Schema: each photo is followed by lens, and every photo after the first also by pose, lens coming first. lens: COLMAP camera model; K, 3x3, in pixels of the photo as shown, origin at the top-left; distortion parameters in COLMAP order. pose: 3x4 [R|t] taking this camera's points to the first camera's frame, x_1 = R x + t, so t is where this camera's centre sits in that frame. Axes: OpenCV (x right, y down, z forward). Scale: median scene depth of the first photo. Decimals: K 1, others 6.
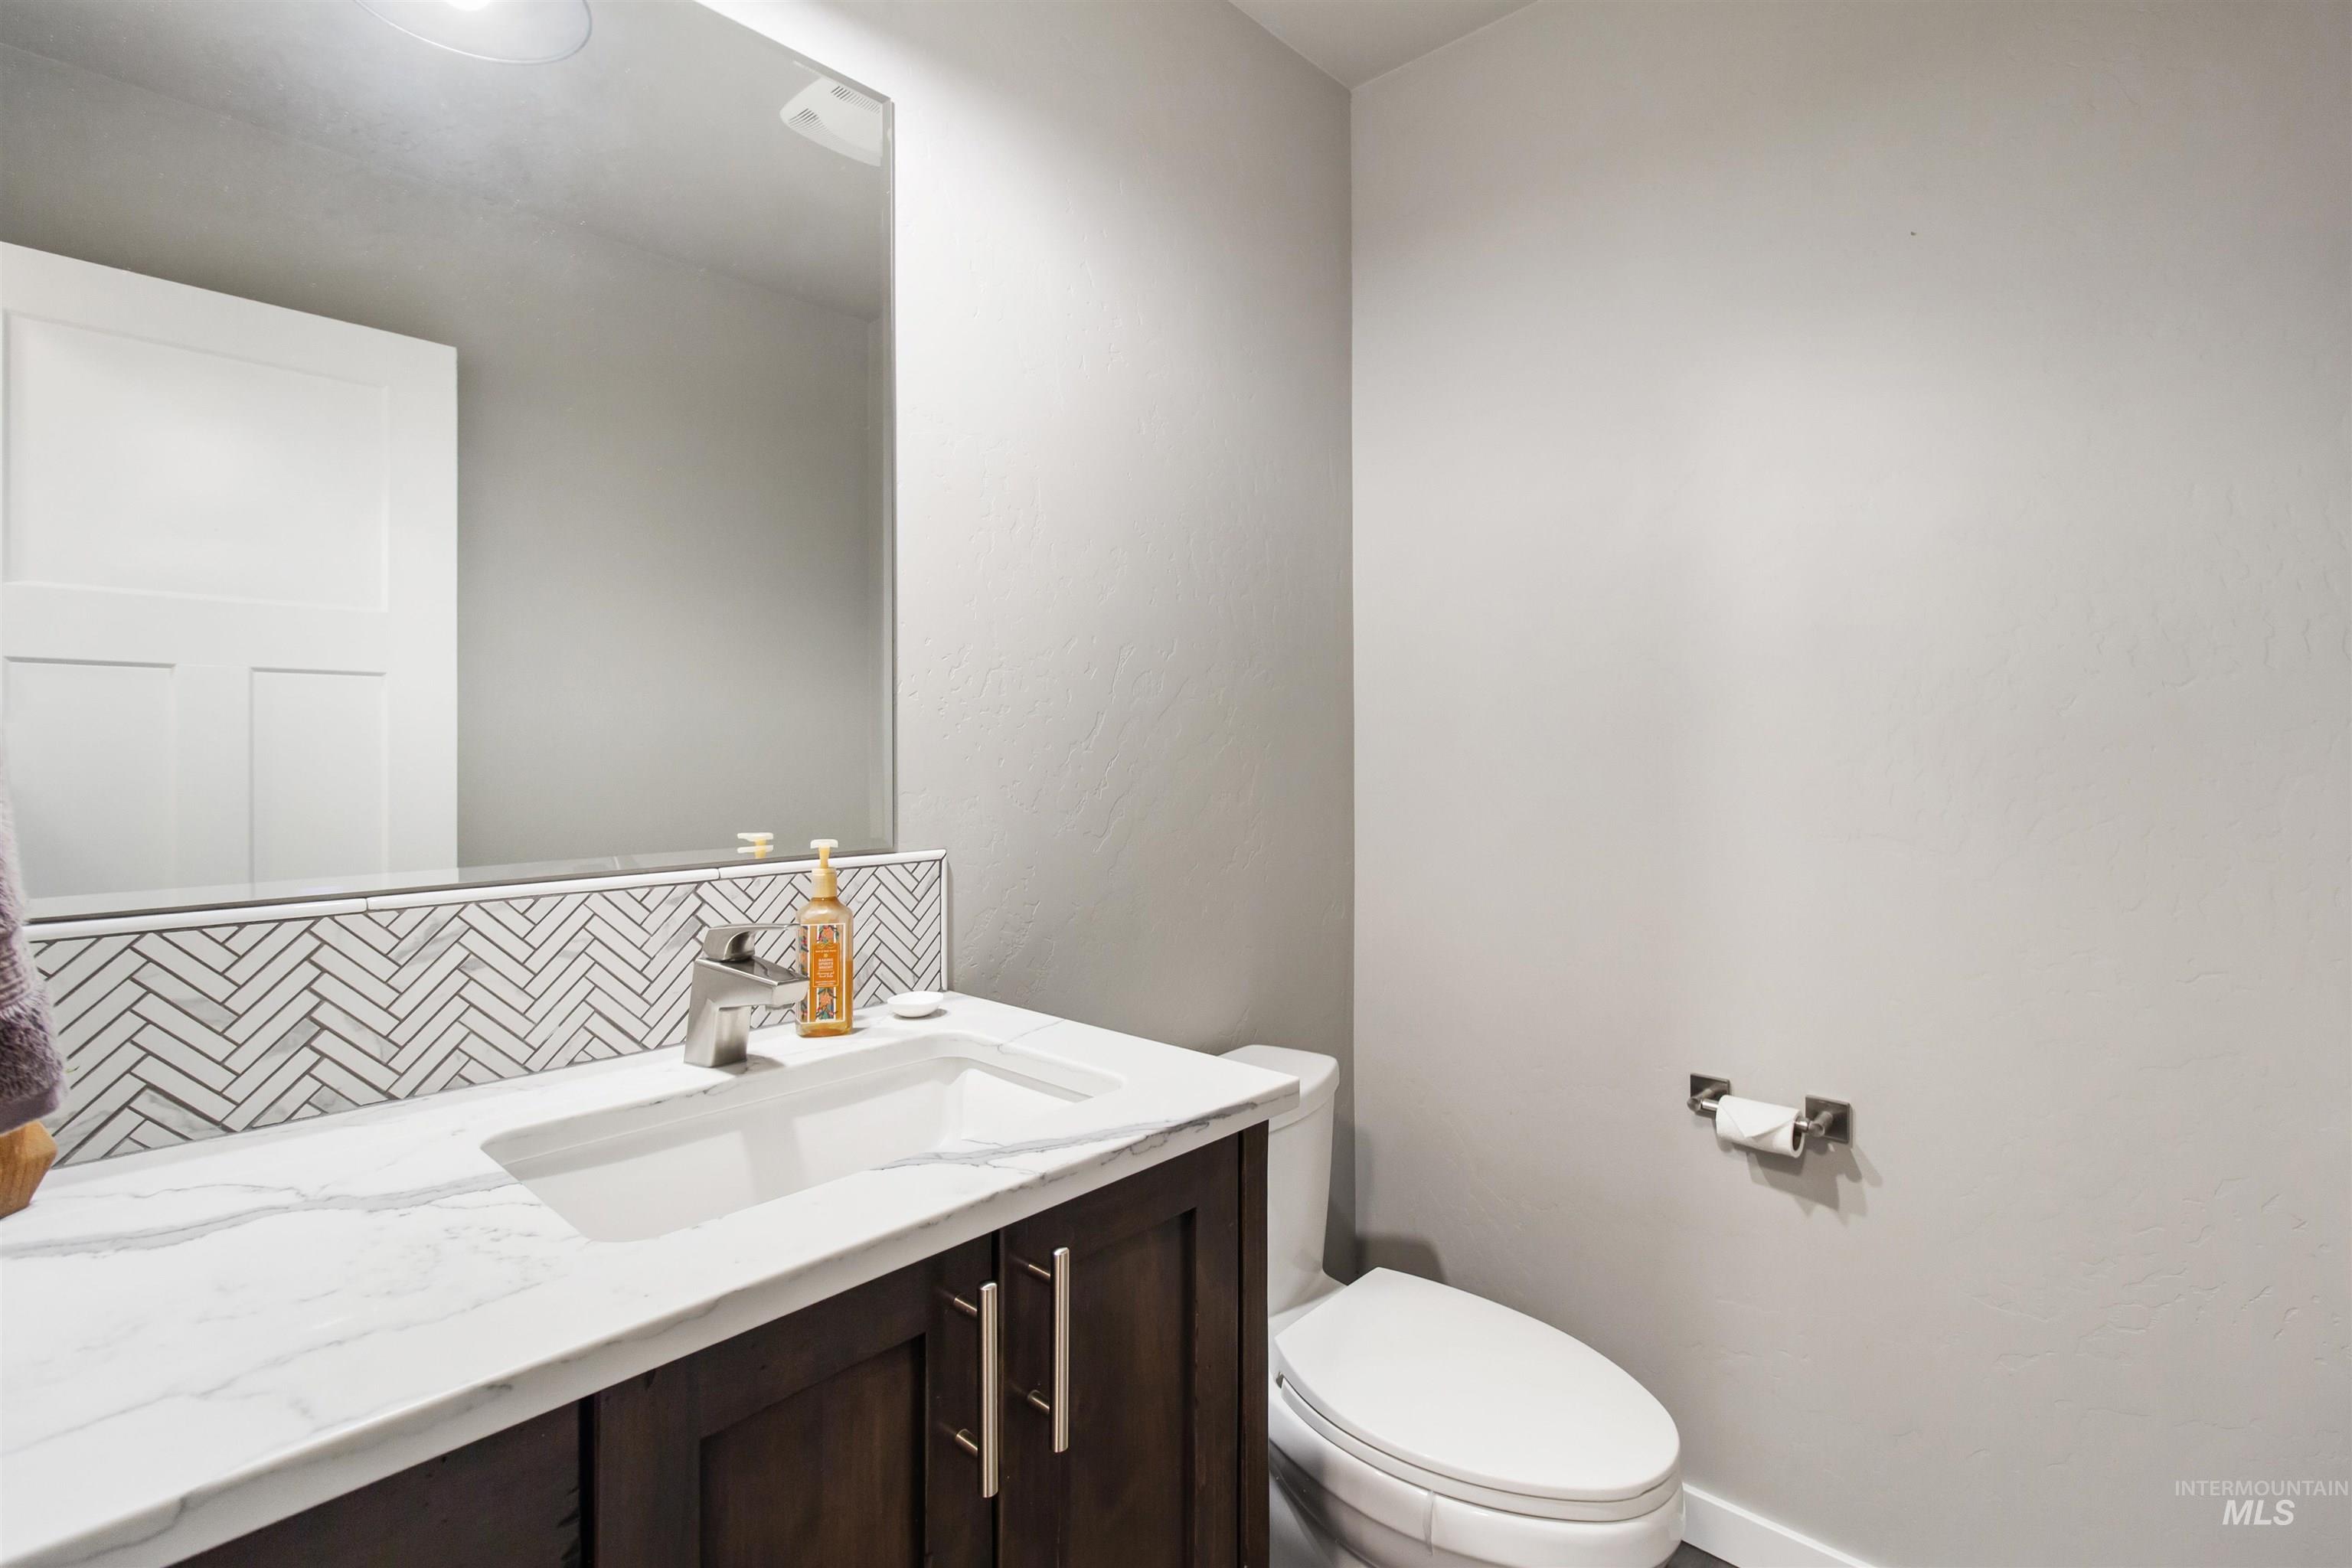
lens RADIAL K [[1090.5, 0, 1181.3], [0, 1090.5, 765.2], [0, 0, 1]] dist [0.003548, 0.000526]
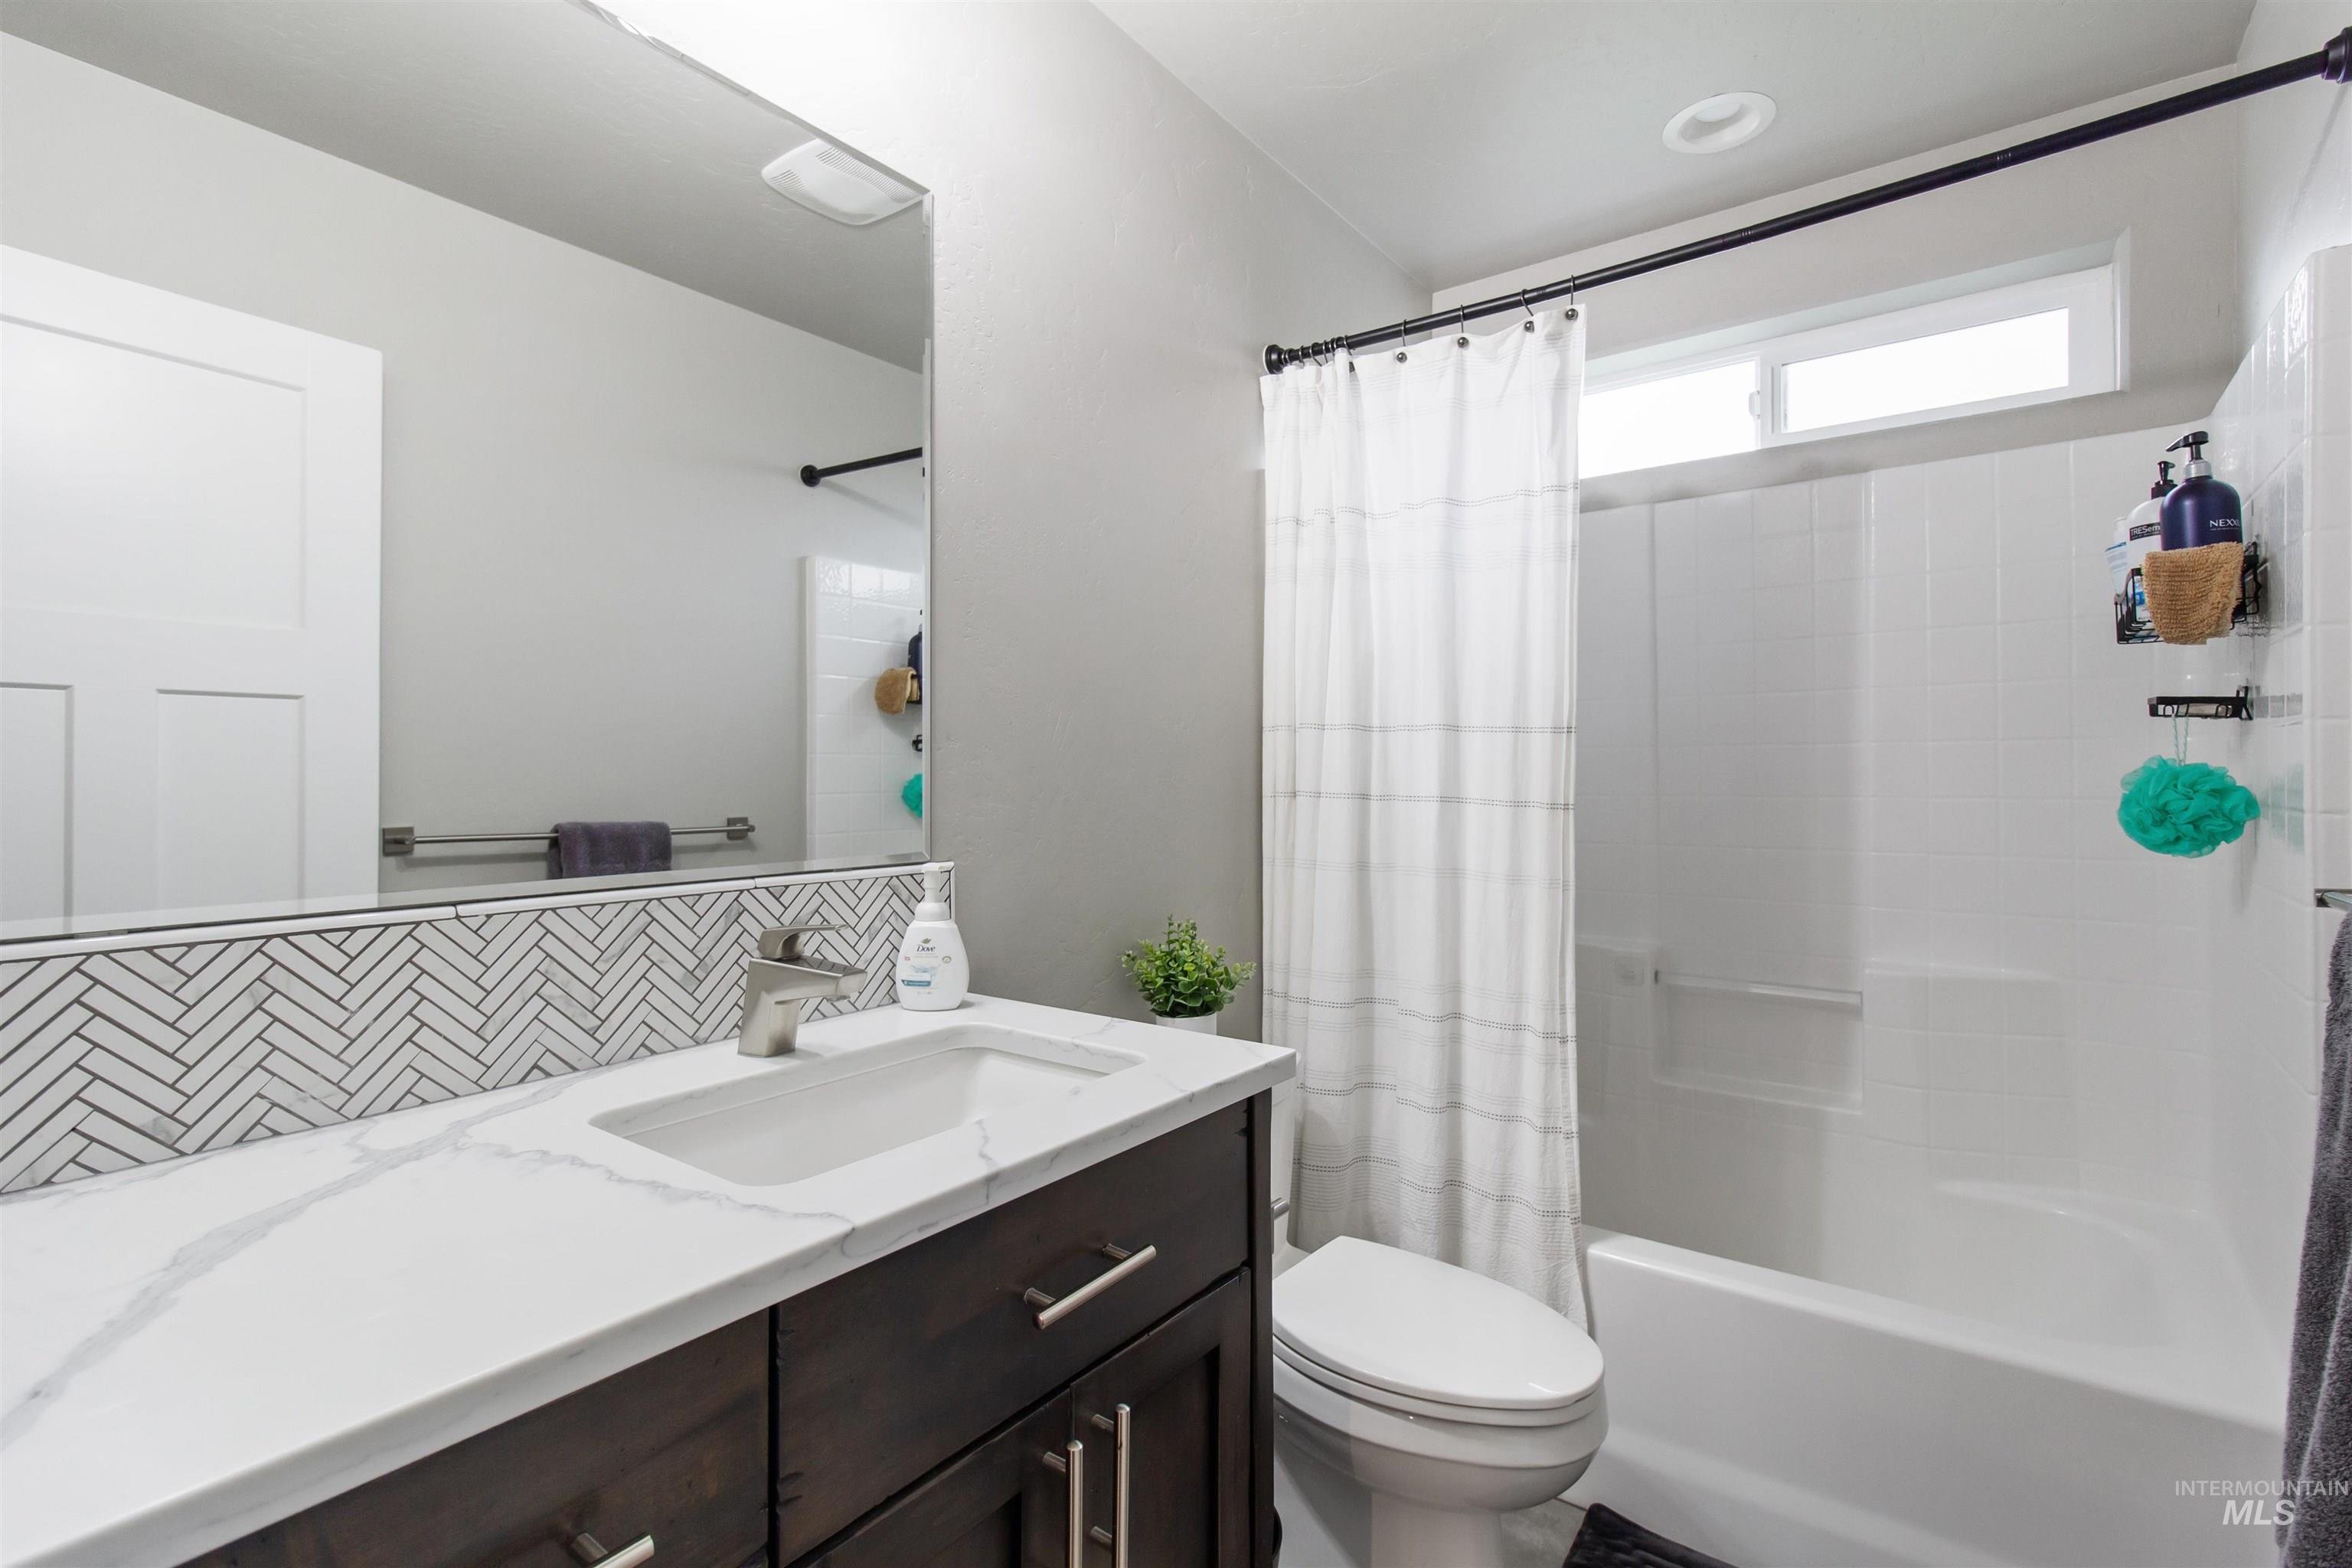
lens RADIAL K [[1090.5, 0, 1181.3], [0, 1090.5, 765.2], [0, 0, 1]] dist [0.003548, 0.000526]
pose [[0.994439, 0.001828, 0.105302, -0.126925], [0.000085, 0.999835, -0.018156, 0.001746], [-0.105317, 0.018064, 0.994275, -0.144069]]
